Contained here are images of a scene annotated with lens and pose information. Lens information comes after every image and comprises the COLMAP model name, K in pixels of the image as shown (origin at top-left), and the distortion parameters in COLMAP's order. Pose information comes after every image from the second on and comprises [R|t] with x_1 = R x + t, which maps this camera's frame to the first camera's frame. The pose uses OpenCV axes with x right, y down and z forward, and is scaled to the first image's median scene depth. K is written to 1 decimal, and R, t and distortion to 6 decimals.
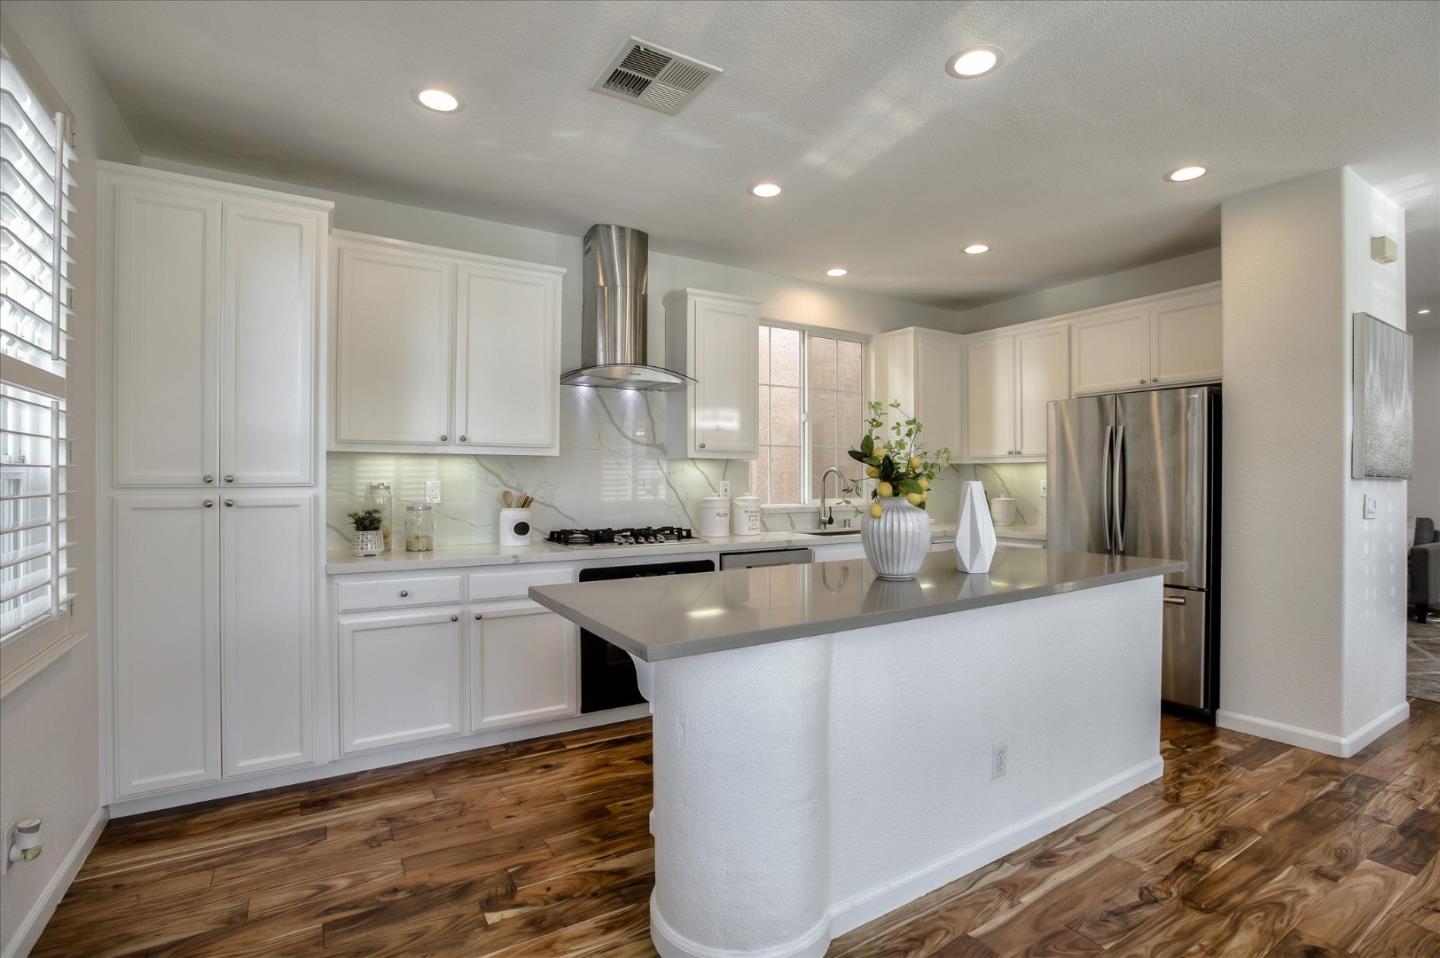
lens RADIAL K [[670.1, 0, 696.0], [0, 670.1, 470.5], [0, 0, 1]] dist [-0.026373, 0.006022]
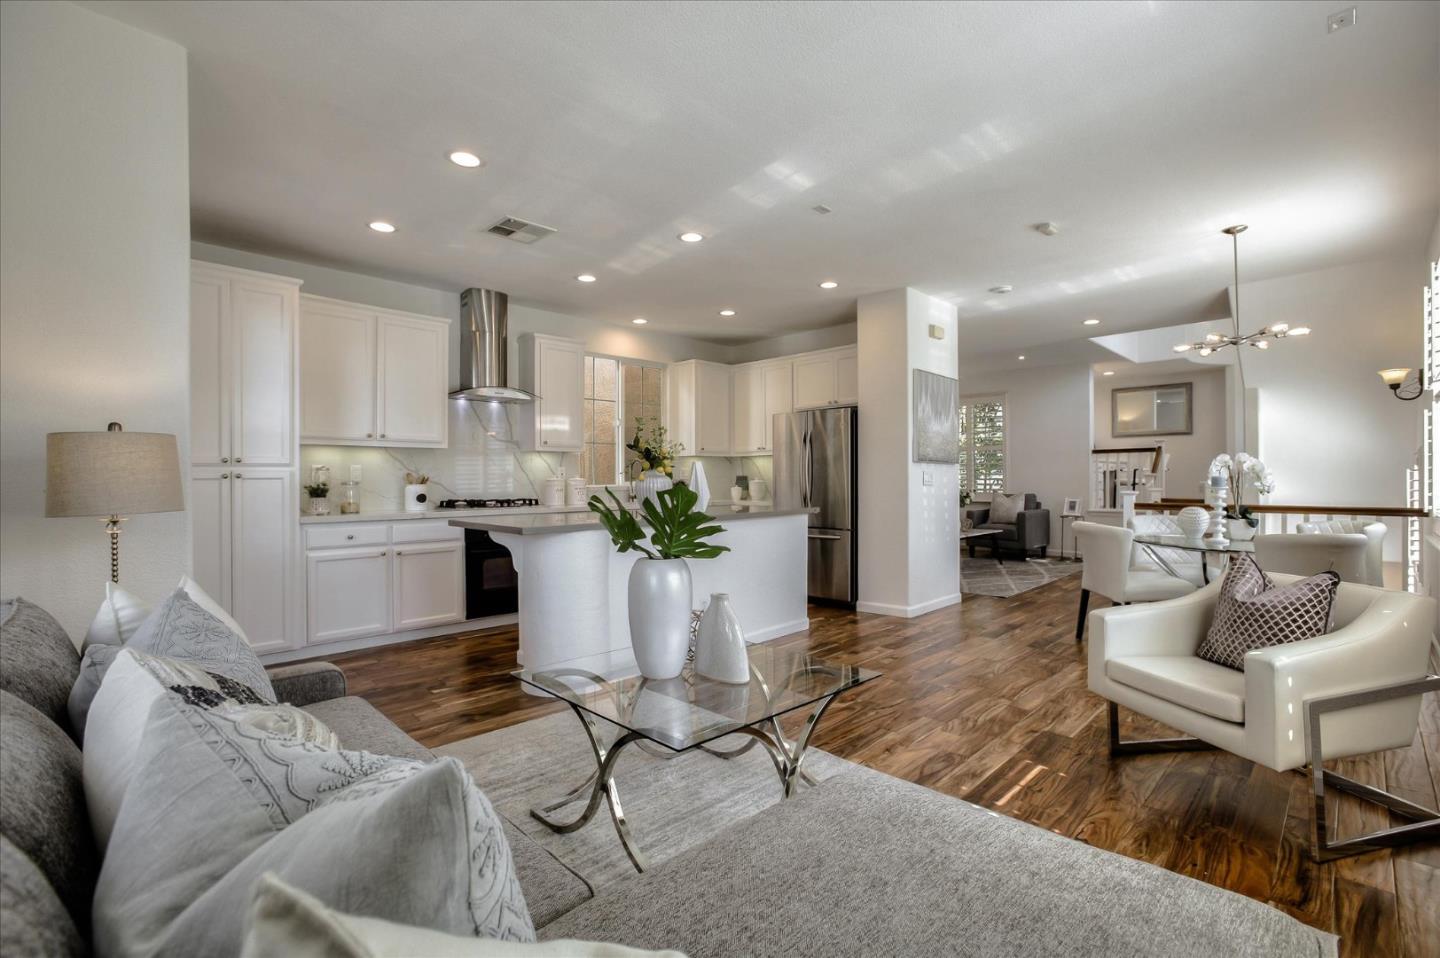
lens RADIAL K [[670.1, 0, 685.7], [0, 670.1, 477.9], [0, 0, 1]] dist [-0.026373, 0.006022]
pose [[0.975434, -0.010702, 0.220031, -0.016357], [0.009737, 0.999938, 0.005468, 0.040604], [-0.220075, -0.003191, 0.975478, -0.549468]]
